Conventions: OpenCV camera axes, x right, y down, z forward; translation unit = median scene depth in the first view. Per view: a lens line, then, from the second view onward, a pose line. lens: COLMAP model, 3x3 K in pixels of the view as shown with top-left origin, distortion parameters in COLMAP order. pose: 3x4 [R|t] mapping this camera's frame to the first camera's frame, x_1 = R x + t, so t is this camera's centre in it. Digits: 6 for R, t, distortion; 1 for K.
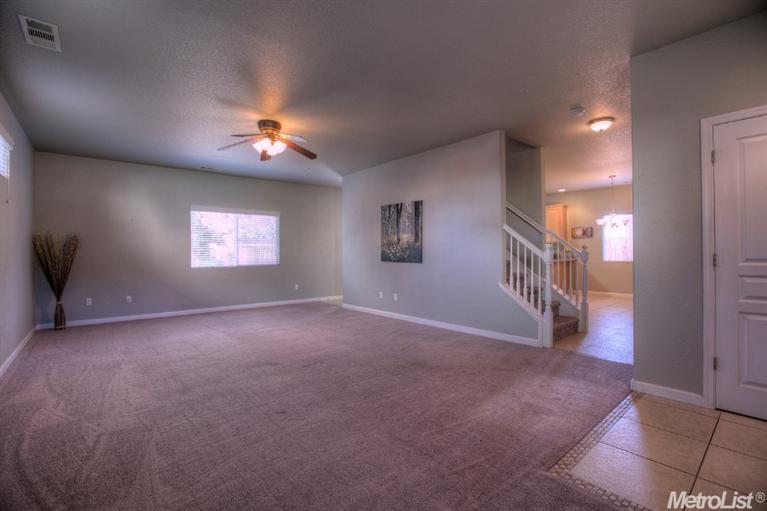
lens RADIAL K [[352.4, 0, 380.9], [0, 352.4, 252.9], [0, 0, 1]] dist [-0.052320, 0.019040]
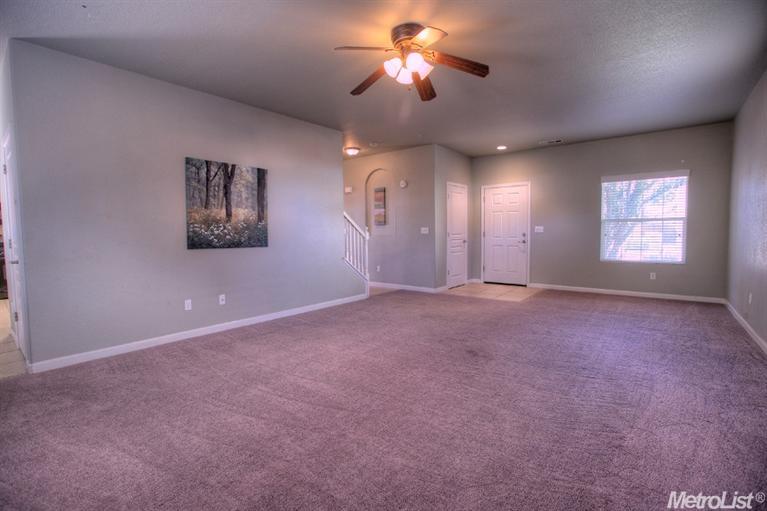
lens RADIAL K [[352.4, 0, 380.9], [0, 352.4, 252.9], [0, 0, 1]] dist [-0.052320, 0.019040]
pose [[-0.155234, -0.047961, 0.986713, -0.697142], [0.013800, 0.998618, 0.050711, 0.005068], [-0.987781, 0.021488, -0.154358, 0.831189]]
